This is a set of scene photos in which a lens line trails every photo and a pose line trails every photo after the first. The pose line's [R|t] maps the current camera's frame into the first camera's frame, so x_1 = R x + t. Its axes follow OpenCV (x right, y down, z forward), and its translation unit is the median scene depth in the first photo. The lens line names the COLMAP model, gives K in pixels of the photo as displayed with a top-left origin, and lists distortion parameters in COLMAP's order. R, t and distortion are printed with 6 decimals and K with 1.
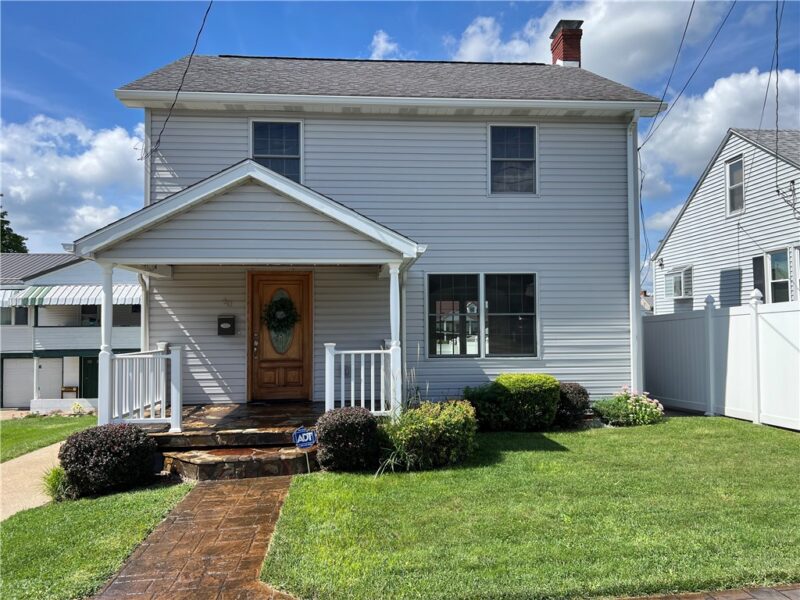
lens RADIAL K [[608.3, 0, 400.0], [0, 608.3, 300.0], [0, 0, 1]] dist [0.003617, -0.006980]
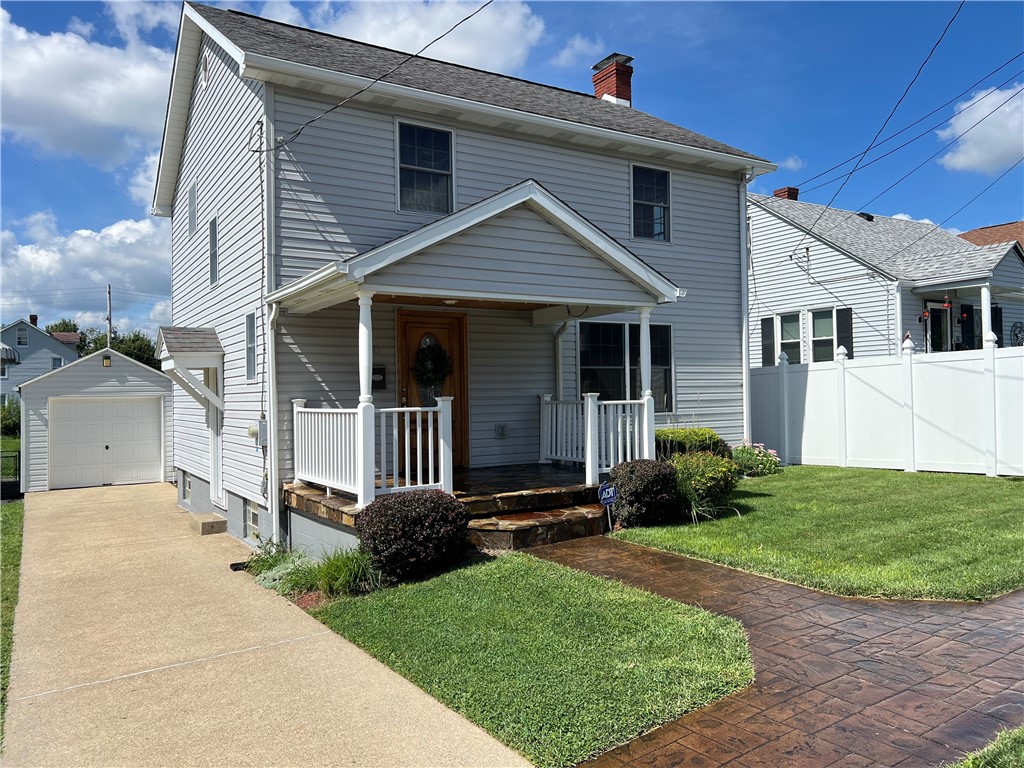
lens RADIAL K [[778.6, 0, 512.0], [0, 778.6, 384.0], [0, 0, 1]] dist [0.003617, -0.006980]
pose [[0.890256, 0.000407, 0.455461, -0.573822], [-0.011108, 0.999722, 0.020818, 0.026890], [-0.455325, -0.023593, 0.890012, 0.016199]]
